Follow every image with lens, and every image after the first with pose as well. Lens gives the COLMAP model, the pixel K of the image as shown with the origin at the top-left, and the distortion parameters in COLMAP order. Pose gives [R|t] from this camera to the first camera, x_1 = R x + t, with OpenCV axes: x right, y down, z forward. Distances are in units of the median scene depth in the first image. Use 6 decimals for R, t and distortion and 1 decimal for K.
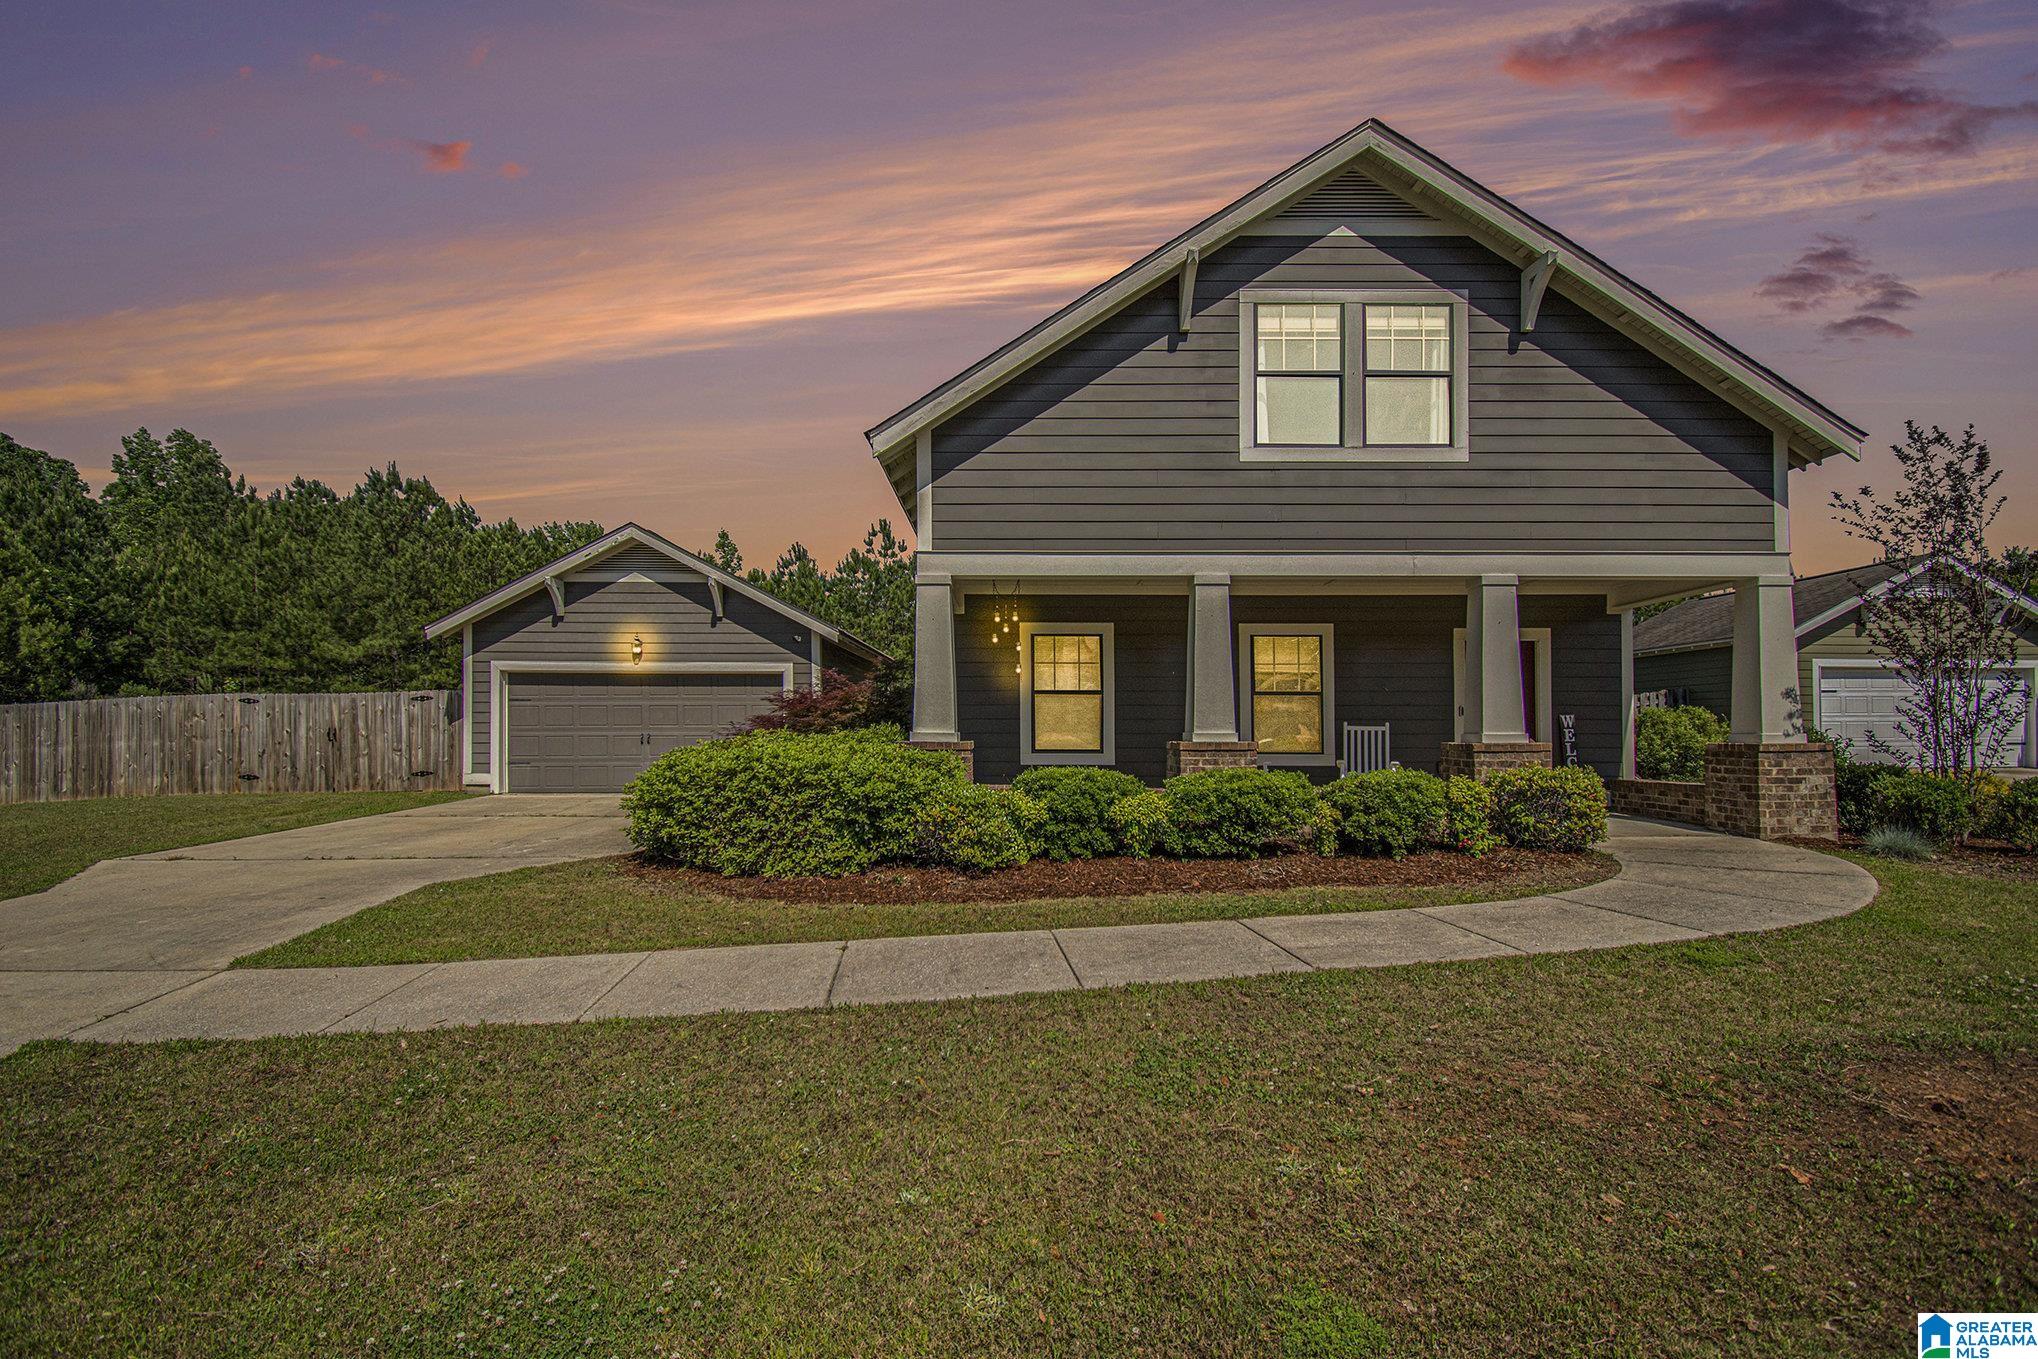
lens RADIAL K [[904.3, 0, 1019.0], [0, 904.3, 679.5], [0, 0, 1]] dist [-0.000440, 0.000122]
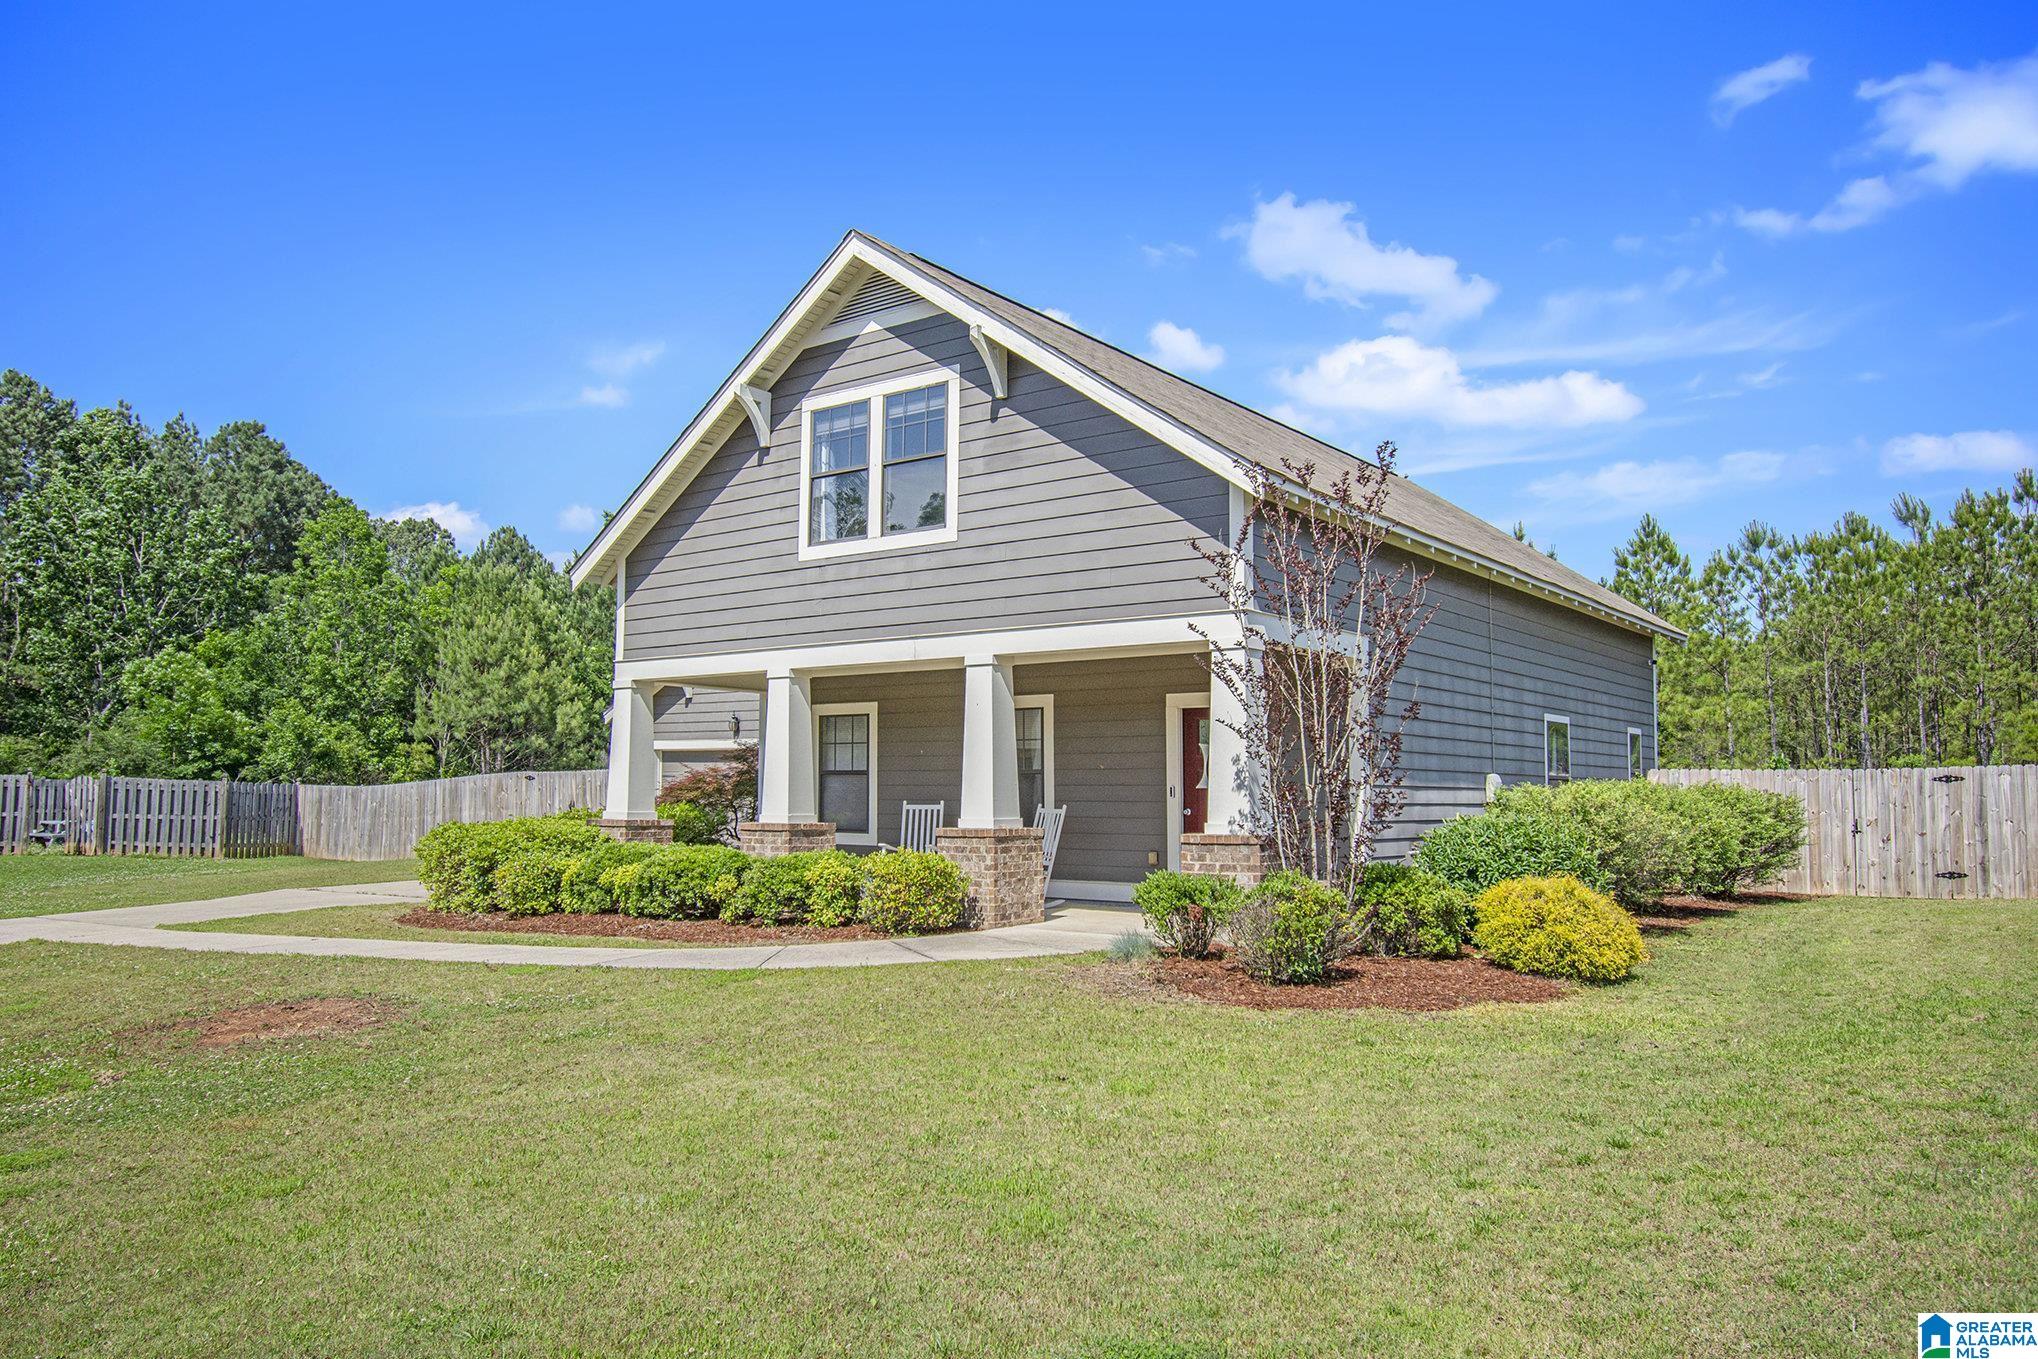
lens RADIAL K [[1434.0, 0, 1019.0], [0, 1434.0, 679.5], [0, 0, 1]] dist [0.002714, -0.000719]
pose [[0.792979, -0.045127, -0.607575, 1.476769], [0.027270, 0.998883, -0.038599, -0.027789], [0.608638, 0.014039, 0.793324, -0.189250]]
